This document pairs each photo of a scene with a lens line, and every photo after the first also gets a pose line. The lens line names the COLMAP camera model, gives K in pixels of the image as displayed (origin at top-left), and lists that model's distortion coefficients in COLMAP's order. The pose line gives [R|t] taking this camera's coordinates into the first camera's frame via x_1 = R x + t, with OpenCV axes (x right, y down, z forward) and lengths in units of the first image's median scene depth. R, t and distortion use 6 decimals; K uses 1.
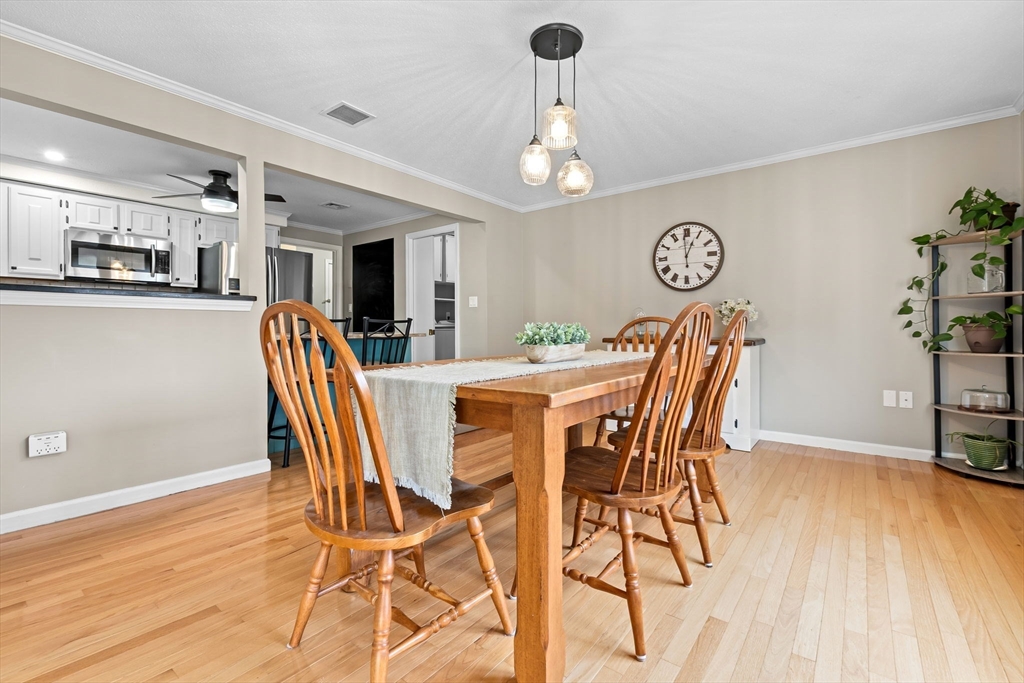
lens RADIAL K [[444.7, 0, 518.1], [0, 444.7, 337.4], [0, 0, 1]] dist [-0.000733, -0.000036]
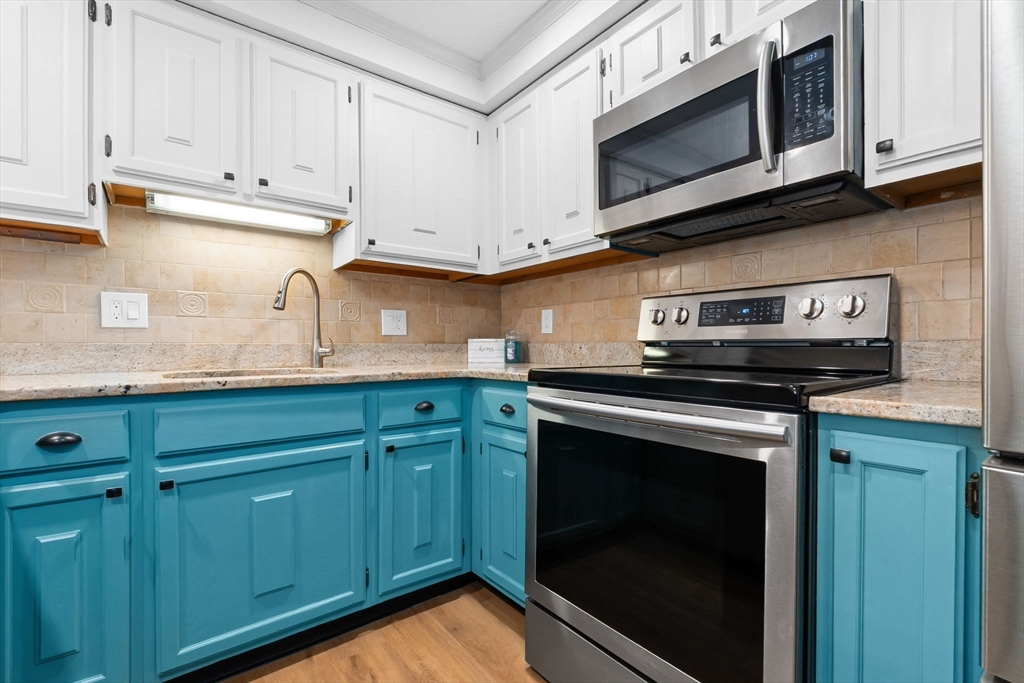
lens RADIAL K [[457.7, 0, 513.5], [0, 457.7, 363.1], [0, 0, 1]] dist [-0.000688, -0.000061]
pose [[-0.228625, 0.032308, -0.972978, -0.506531], [-0.019112, 0.999108, 0.037666, -0.031402], [0.973327, 0.027207, -0.227804, 0.881988]]
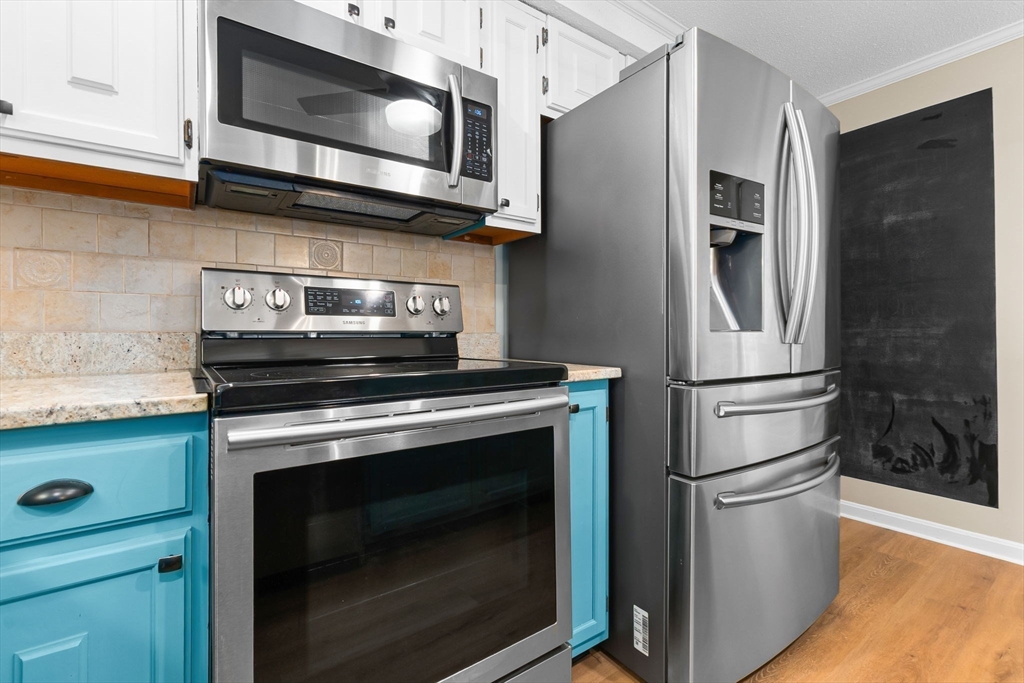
lens RADIAL K [[444.7, 0, 518.1], [0, 444.7, 337.4], [0, 0, 1]] dist [-0.000733, -0.000036]
pose [[0.961288, -0.007309, -0.275448, -0.670990], [0.002711, 0.999851, -0.017068, -0.028933], [0.275531, 0.015660, 0.961165, 0.699822]]
